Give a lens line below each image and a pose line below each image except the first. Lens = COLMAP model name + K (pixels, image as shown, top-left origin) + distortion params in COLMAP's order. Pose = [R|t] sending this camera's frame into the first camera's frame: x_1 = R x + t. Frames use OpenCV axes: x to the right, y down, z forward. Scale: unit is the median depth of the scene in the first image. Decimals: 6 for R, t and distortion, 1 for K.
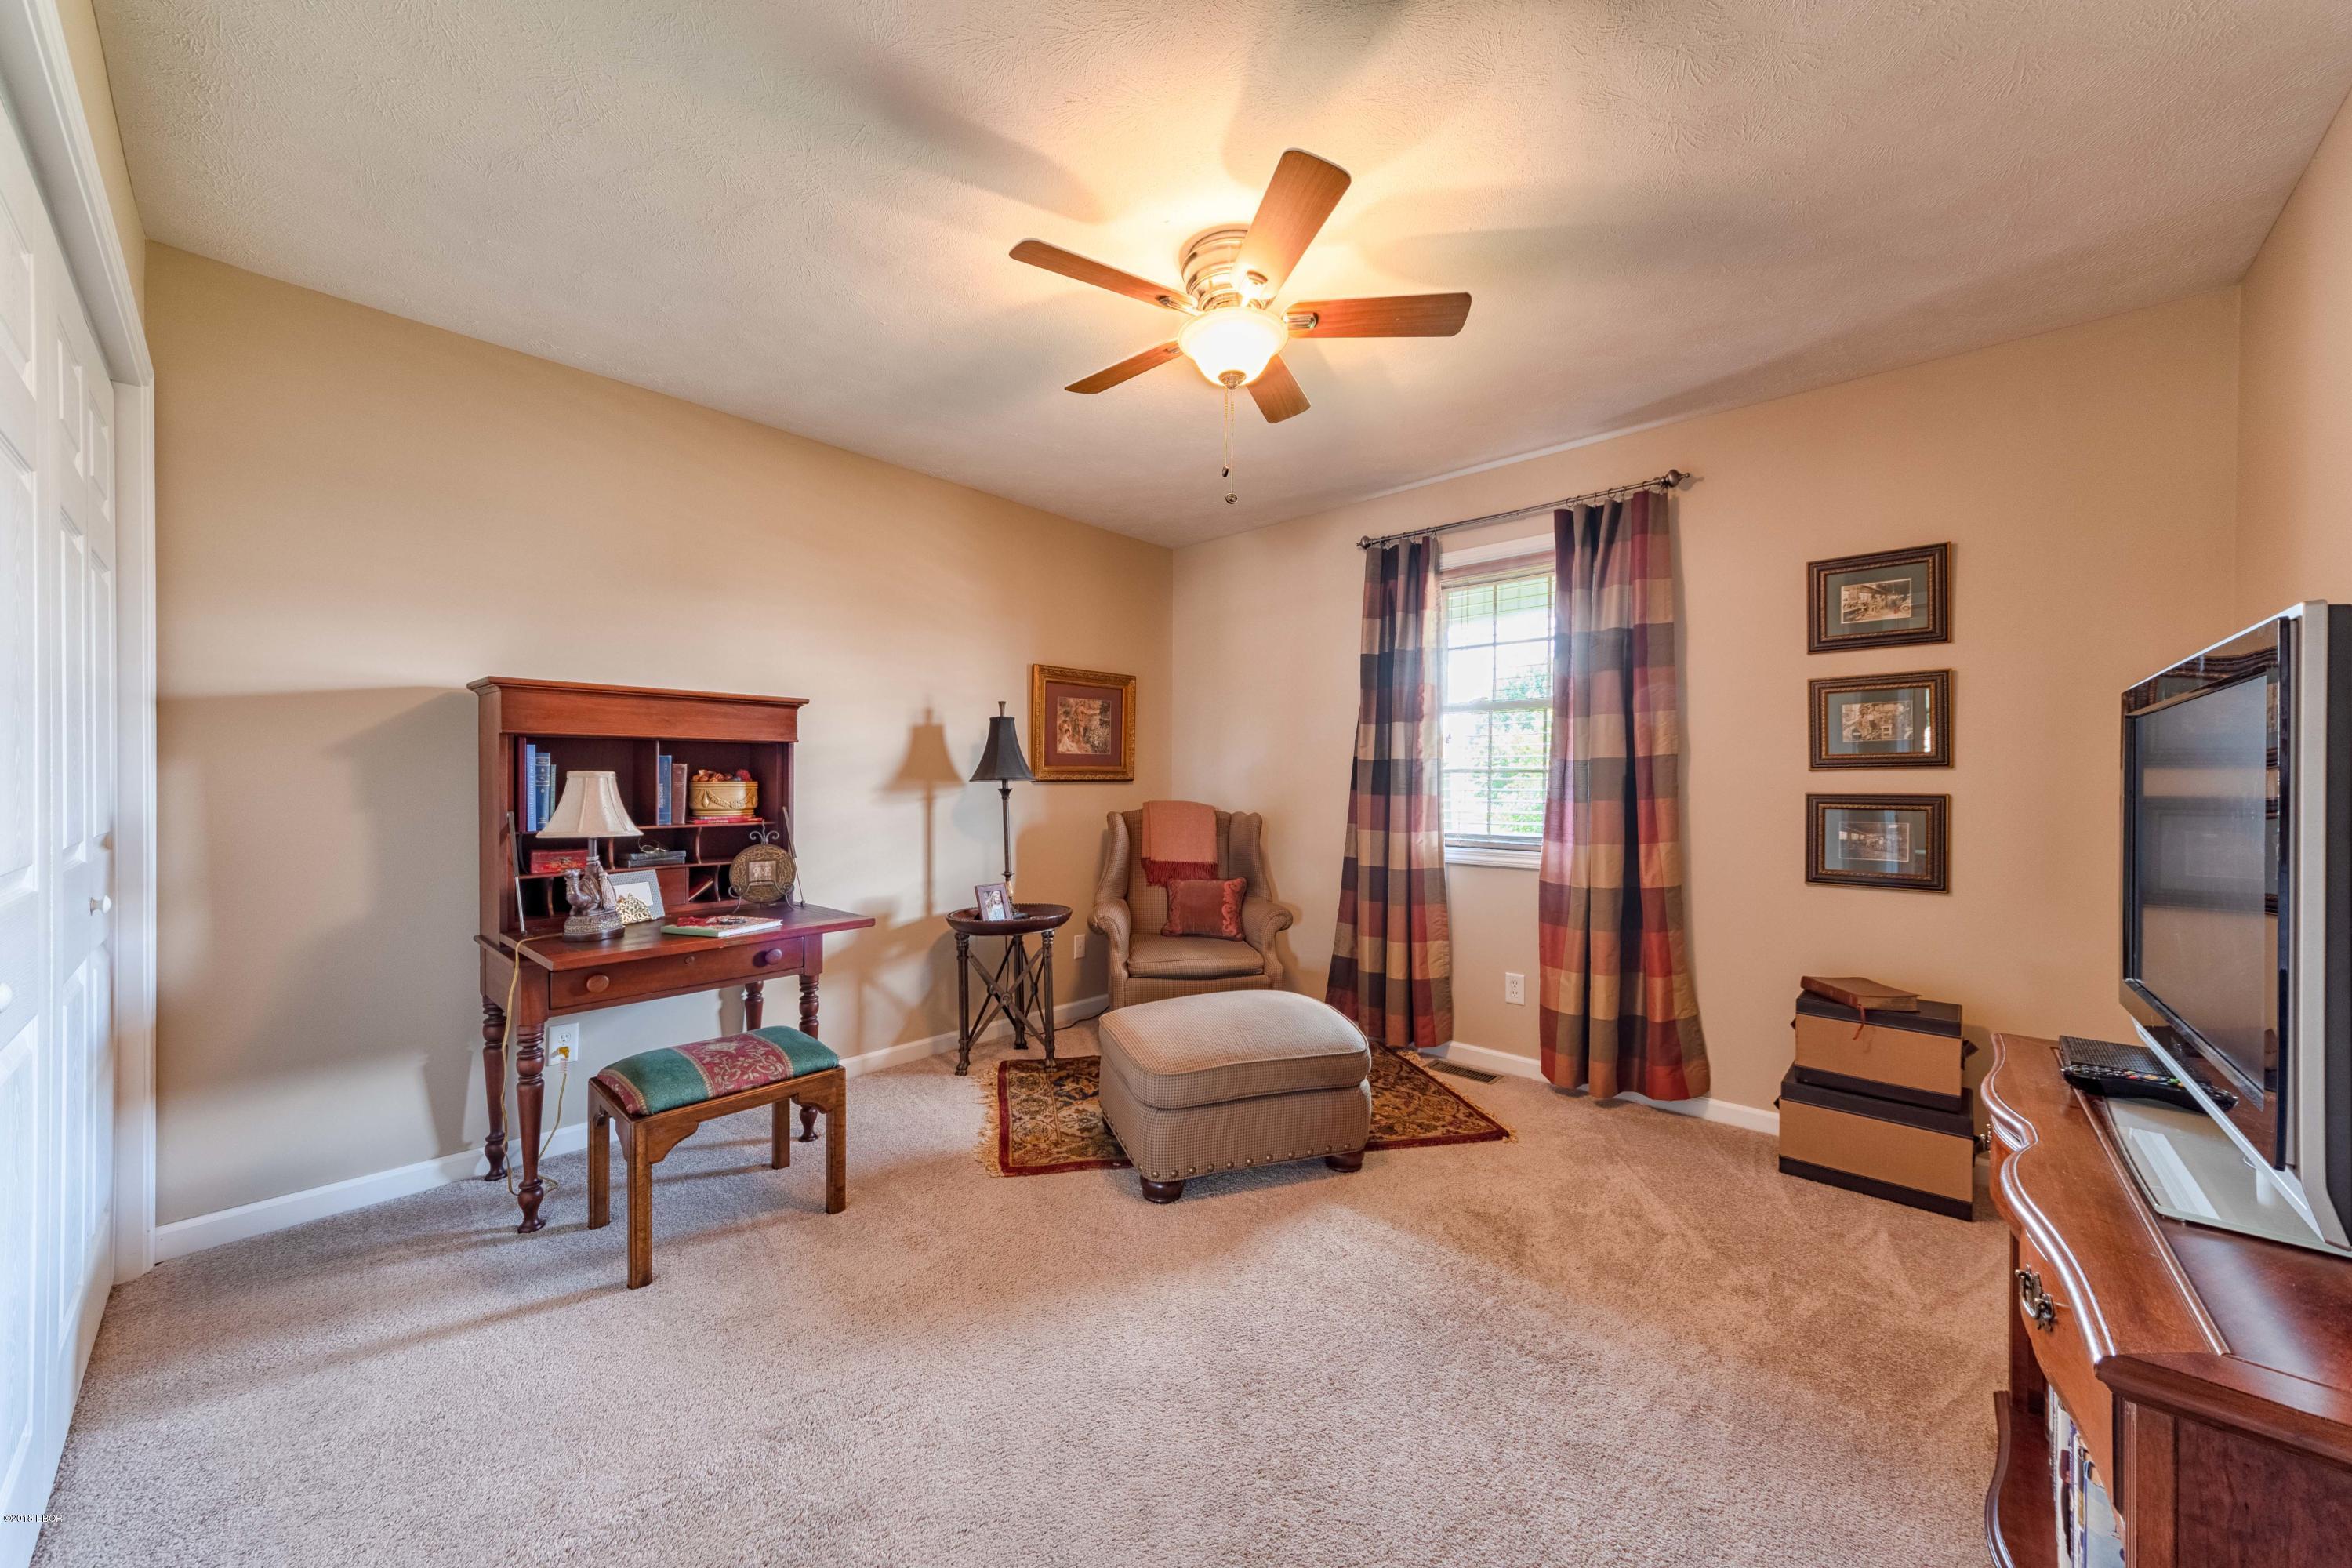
lens RADIAL K [[841.2, 0, 1174.2], [0, 841.2, 774.2], [0, 0, 1]] dist [-0.000347, 0.000202]
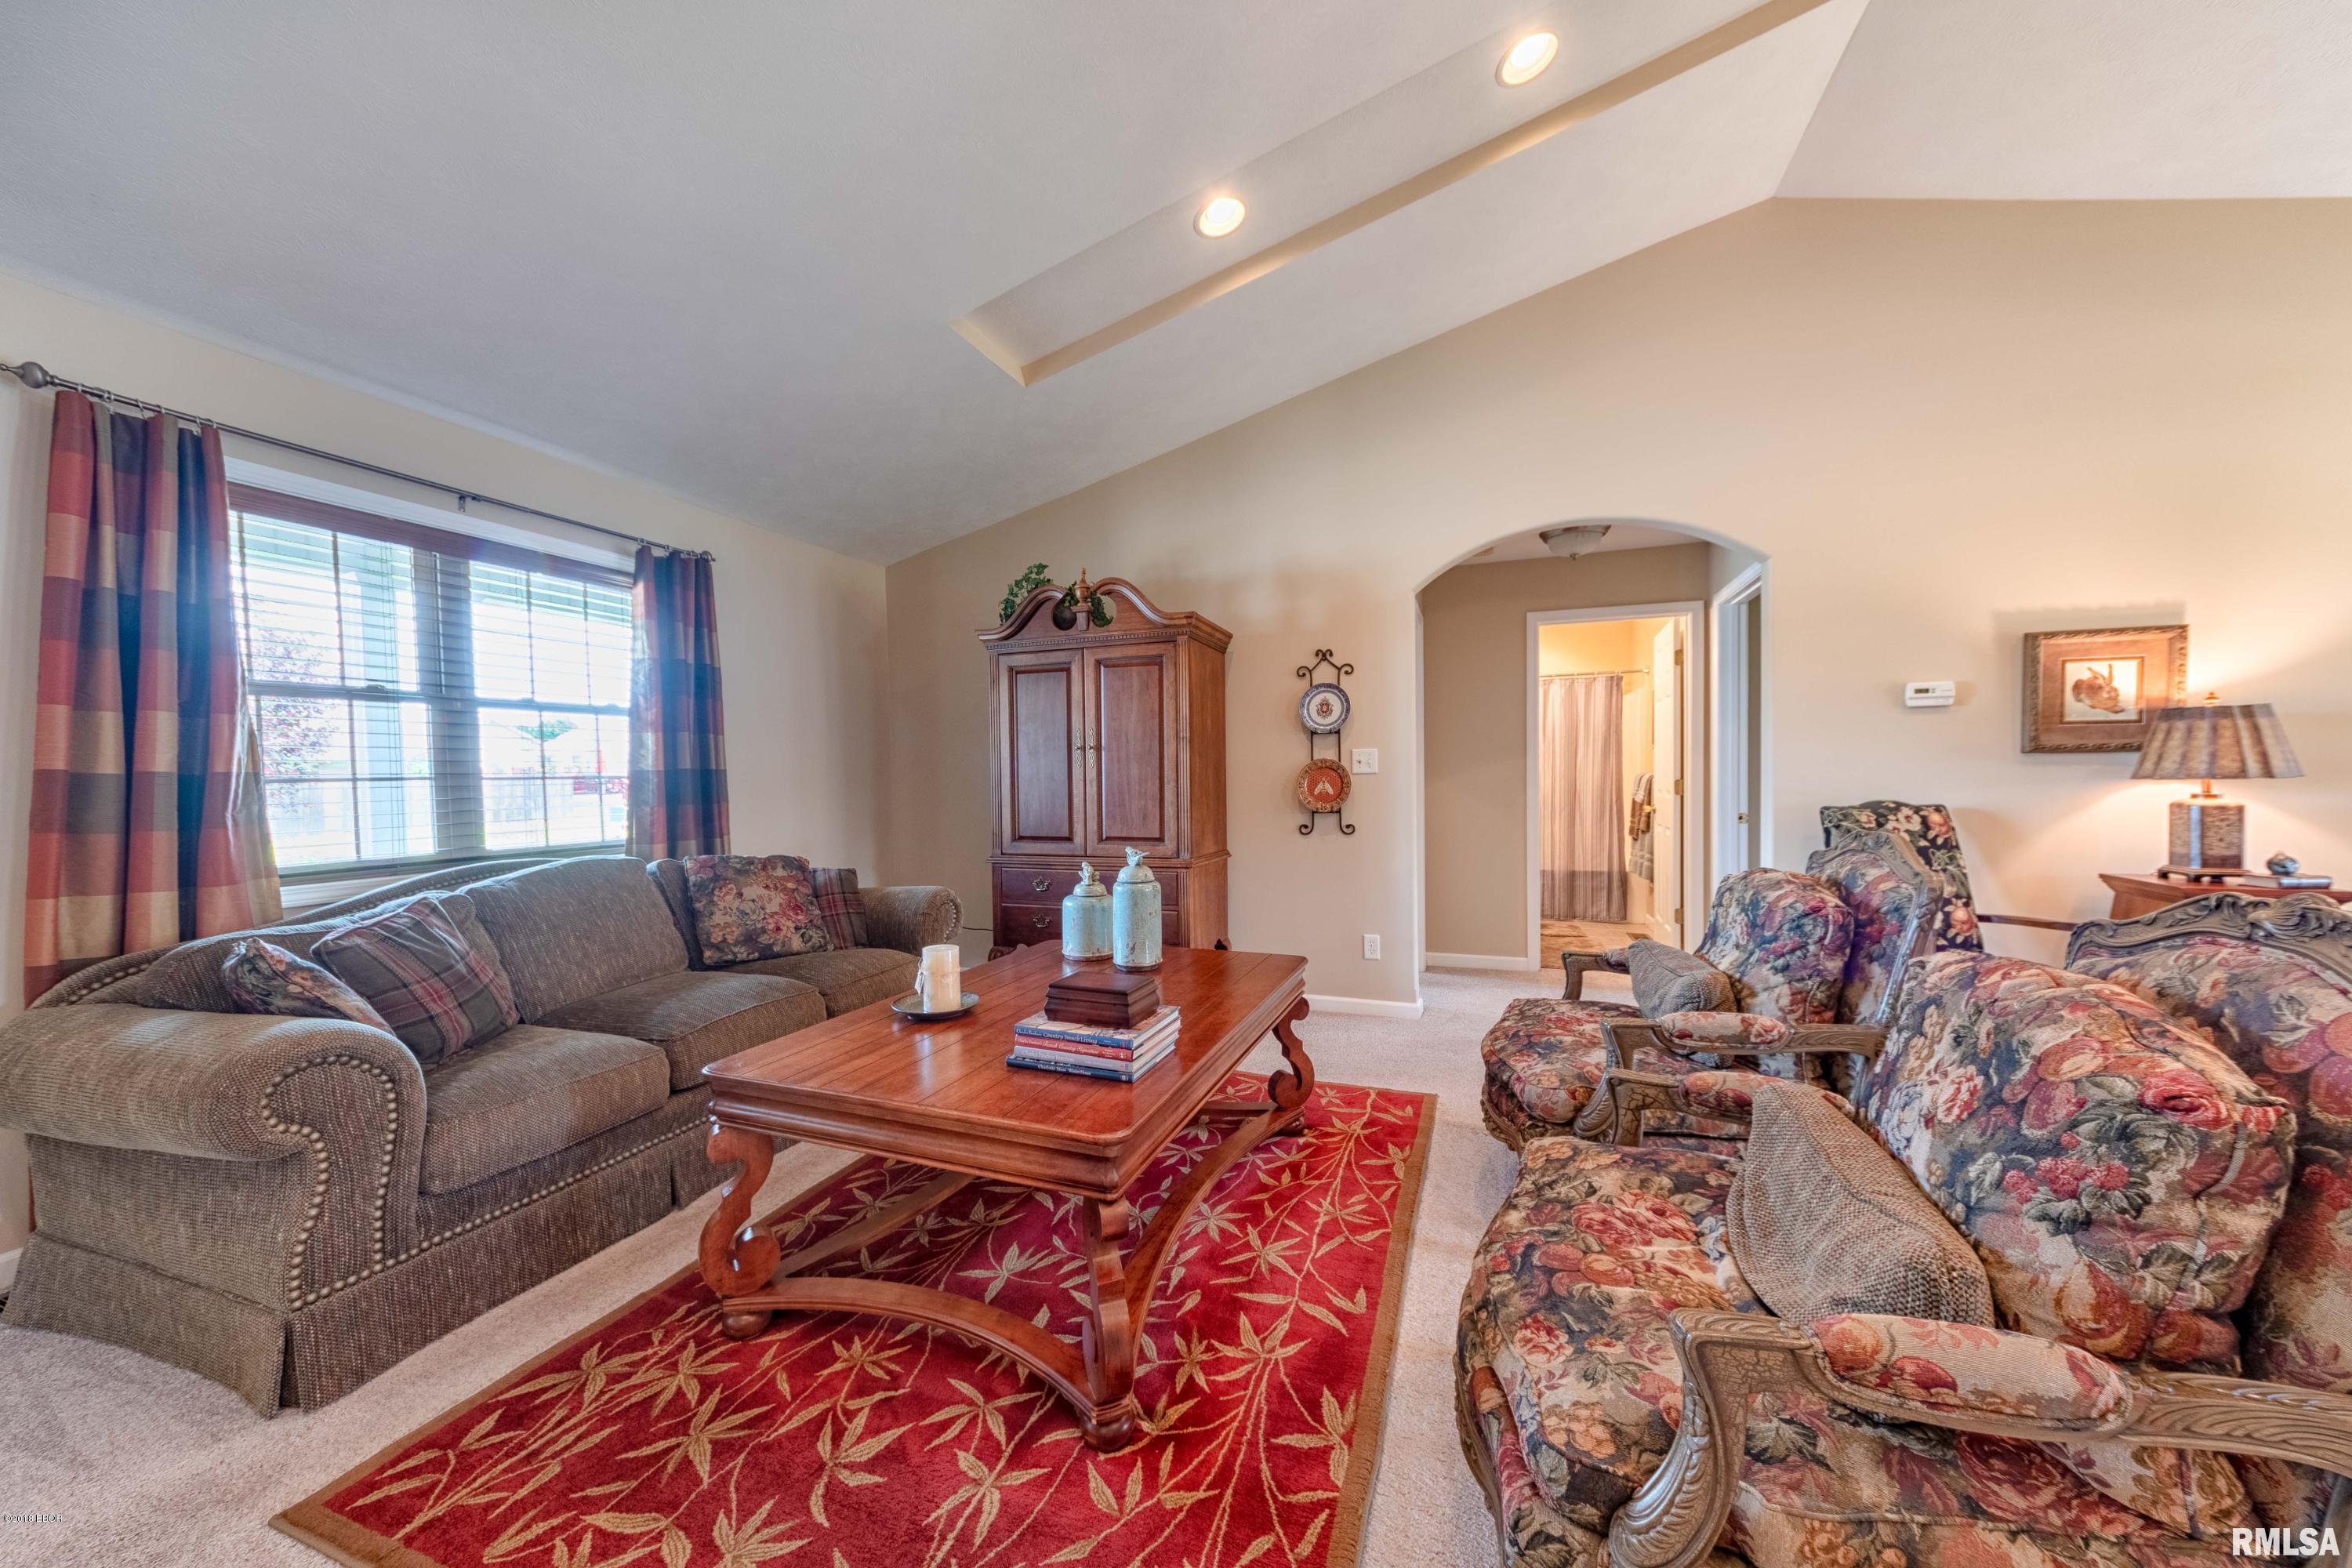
lens RADIAL K [[841.2, 0, 1169.2], [0, 841.2, 793.8], [0, 0, 1]] dist [-0.000347, 0.000202]
pose [[-0.367202, -0.021029, 0.929904, -0.827849], [0.014882, 0.999484, 0.028479, -0.006084], [-0.930022, 0.024296, -0.366699, 0.769023]]
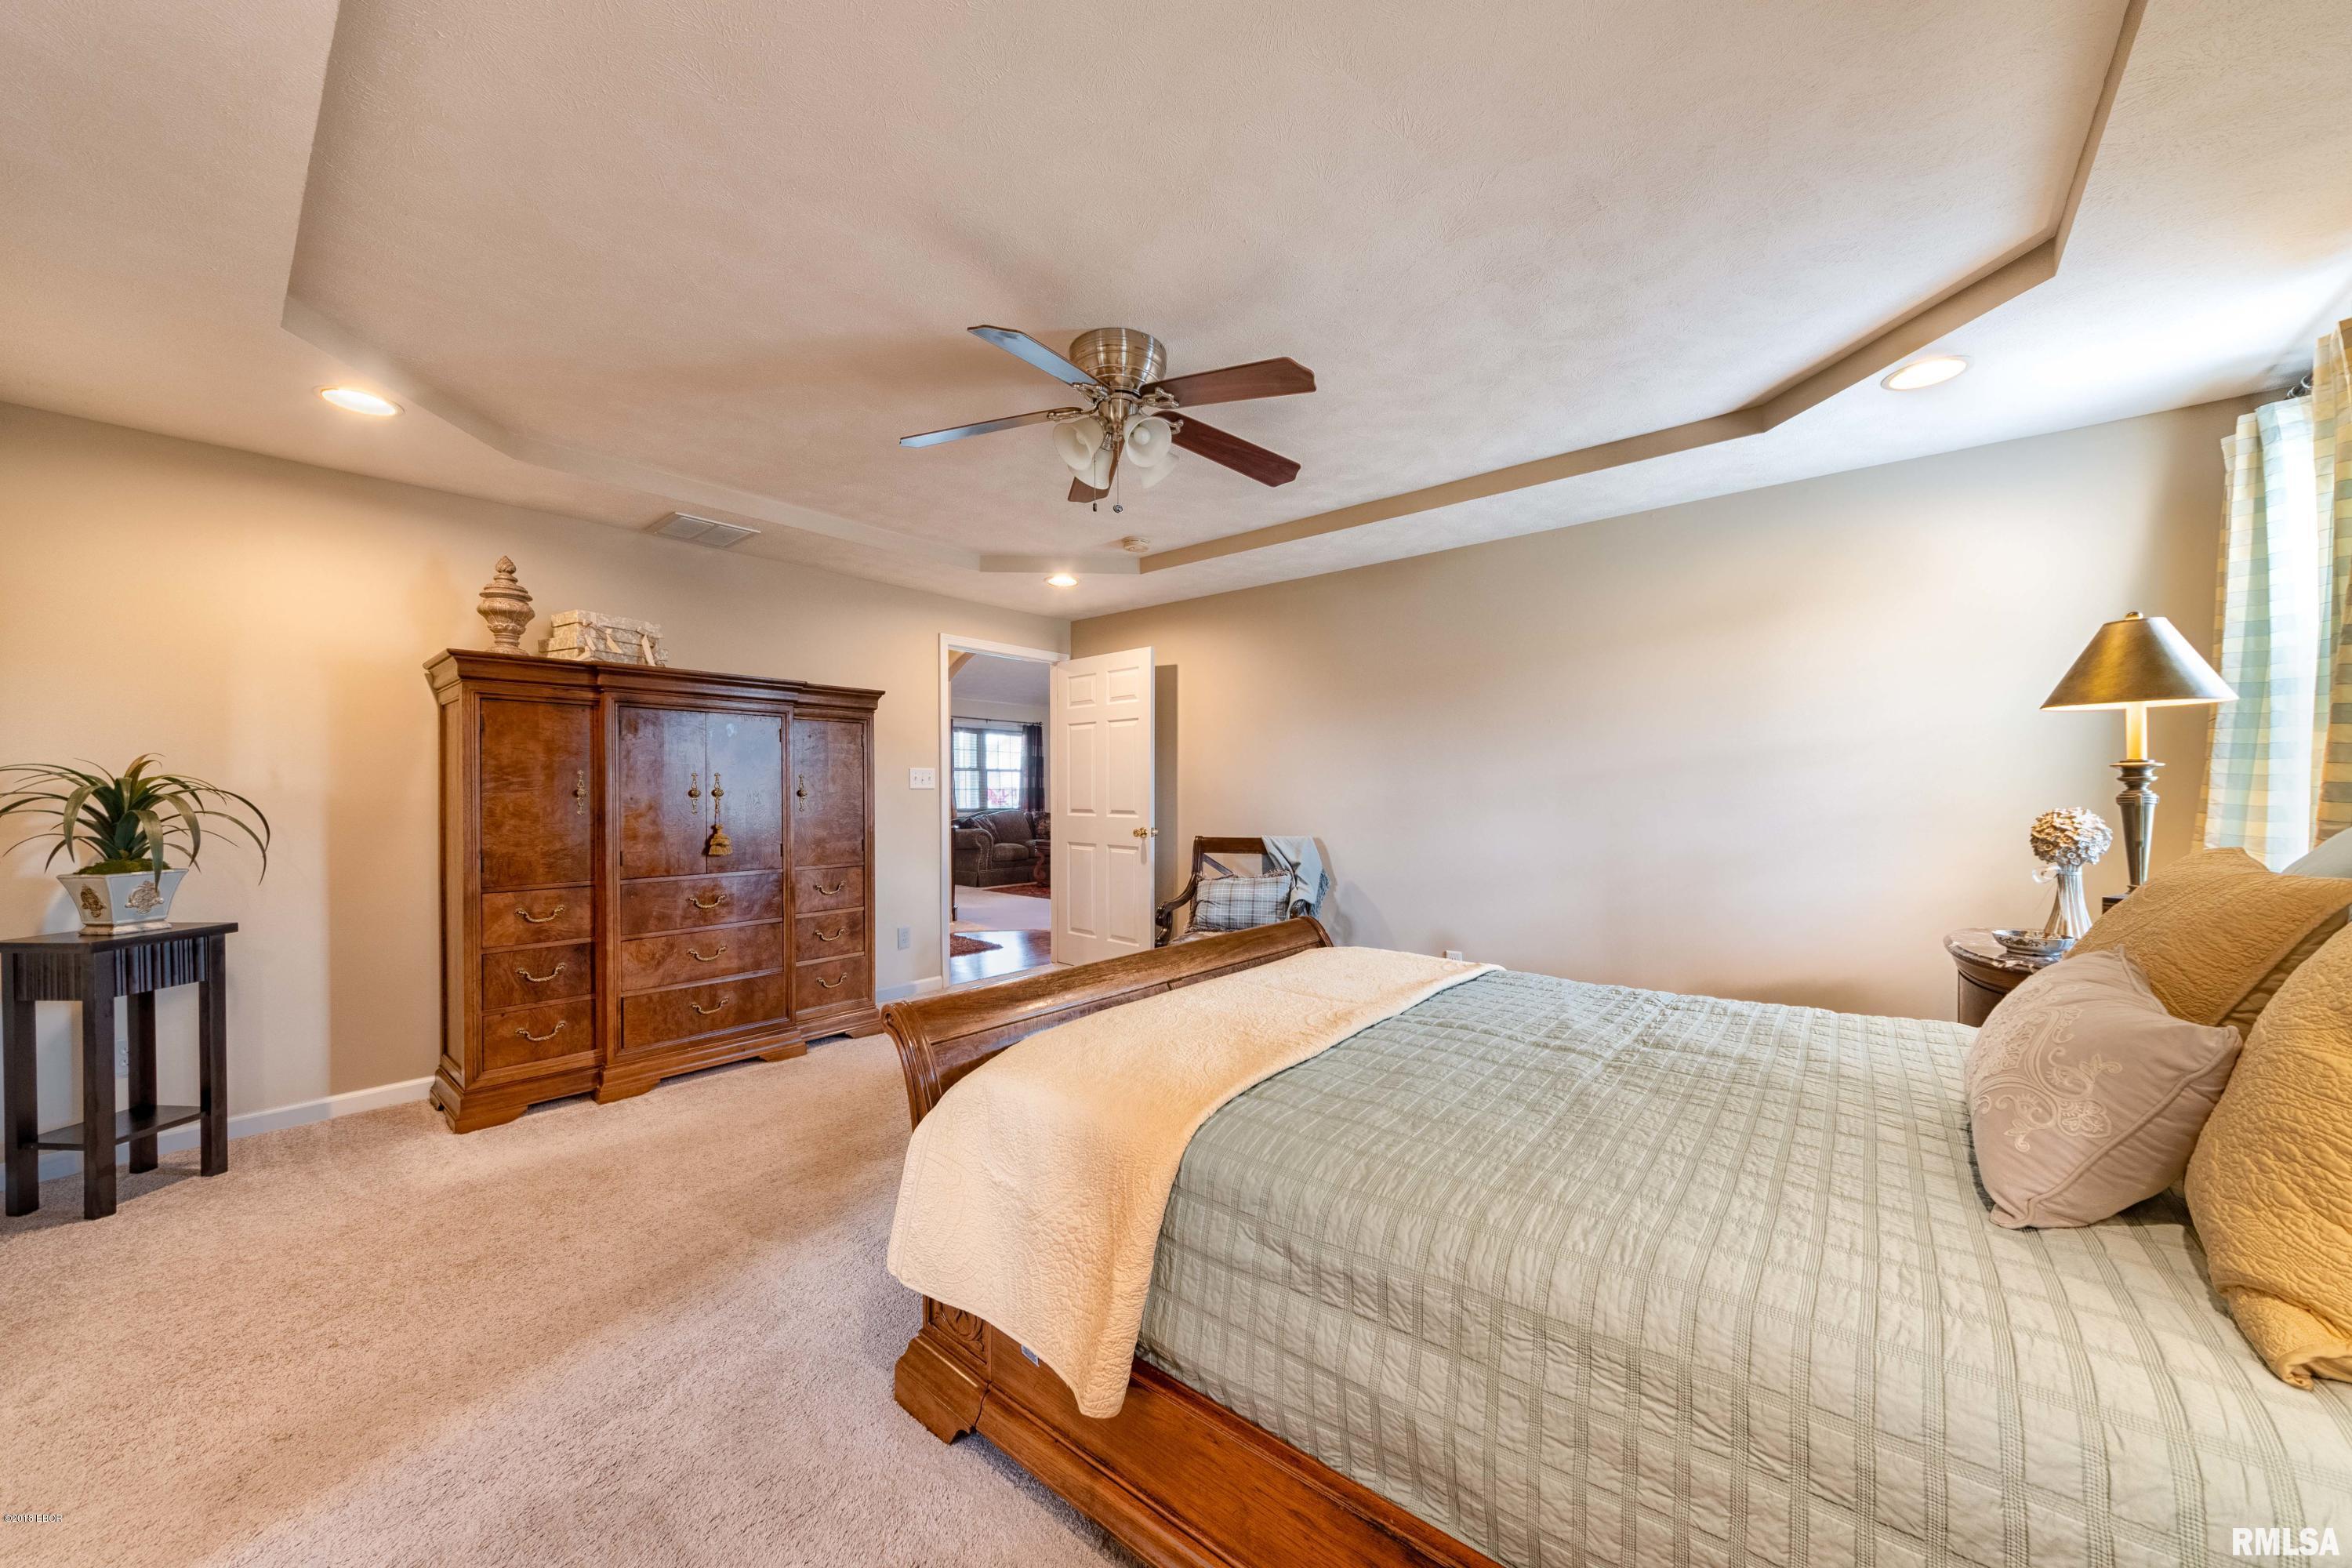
lens RADIAL K [[841.2, 0, 1185.4], [0, 841.2, 791.1], [0, 0, 1]] dist [-0.000347, 0.000202]
pose [[-0.030128, -0.000531, 0.999546, -3.511042], [0.003630, 0.999993, 0.000641, -0.001299], [-0.999539, 0.003647, -0.030126, 0.364337]]
